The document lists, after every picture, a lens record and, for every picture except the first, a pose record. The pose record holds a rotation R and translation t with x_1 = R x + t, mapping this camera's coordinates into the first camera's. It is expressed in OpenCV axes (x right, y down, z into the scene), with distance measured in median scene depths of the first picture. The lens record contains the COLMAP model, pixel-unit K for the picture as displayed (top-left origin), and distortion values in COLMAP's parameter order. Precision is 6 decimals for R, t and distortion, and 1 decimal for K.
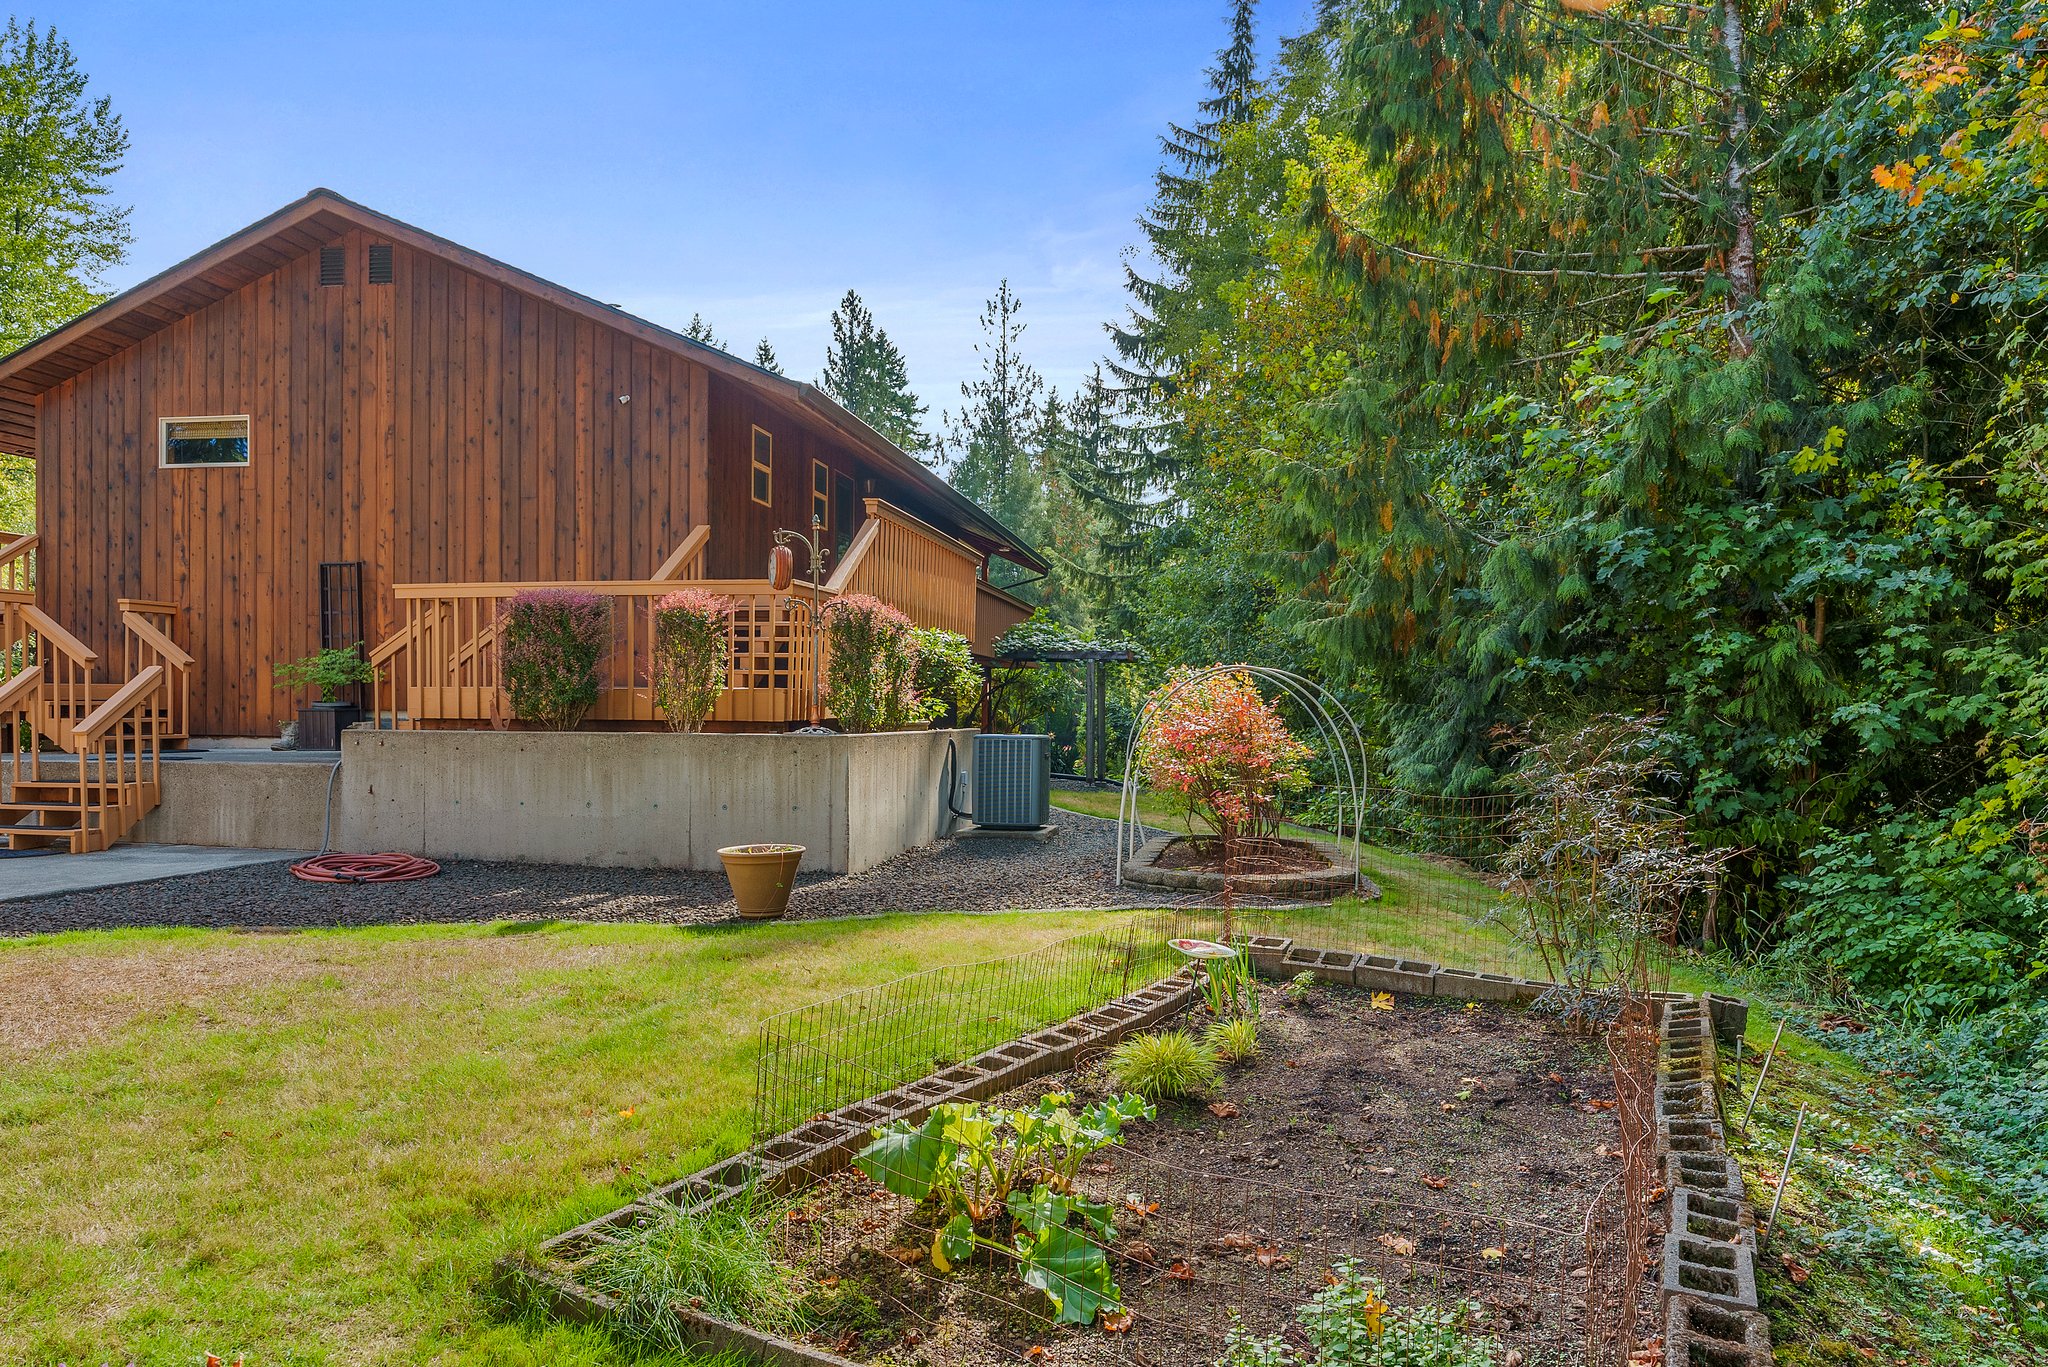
lens RADIAL K [[1345.7, 0, 1027.4], [0, 1345.7, 727.5], [0, 0, 1]] dist [0.006955, -0.005294]
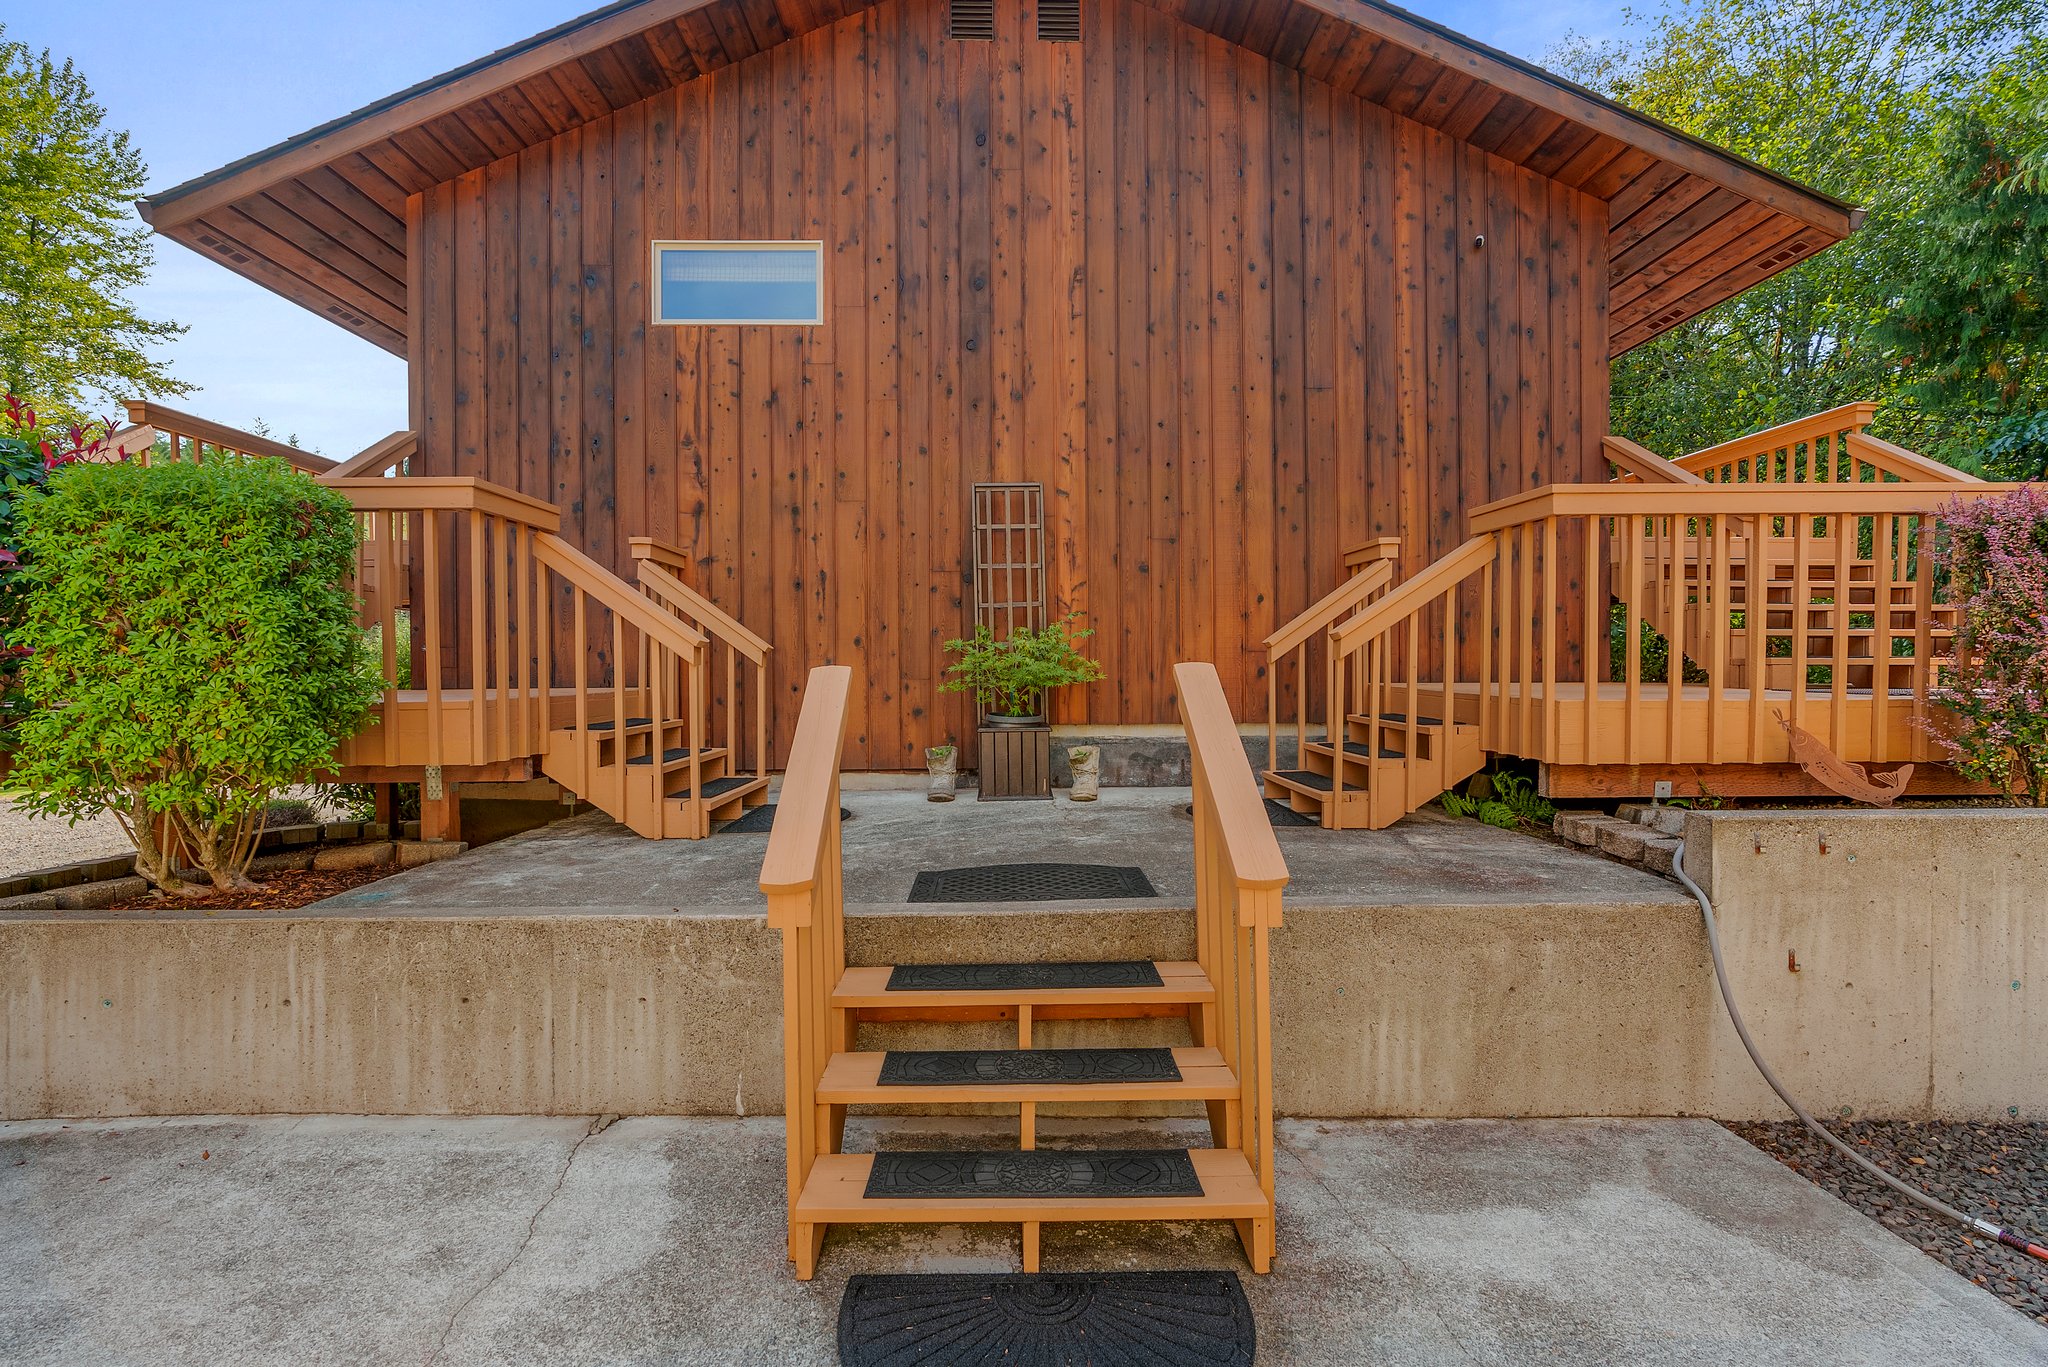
lens RADIAL K [[946.5, 0, 1024.1], [0, 946.5, 684.9], [0, 0, 1]] dist [-0.008230, 0.002315]
pose [[0.981751, -0.011212, 0.189841, -0.577317], [0.012266, 0.999915, -0.004379, -0.029558], [-0.189776, 0.006628, 0.981805, 0.573252]]
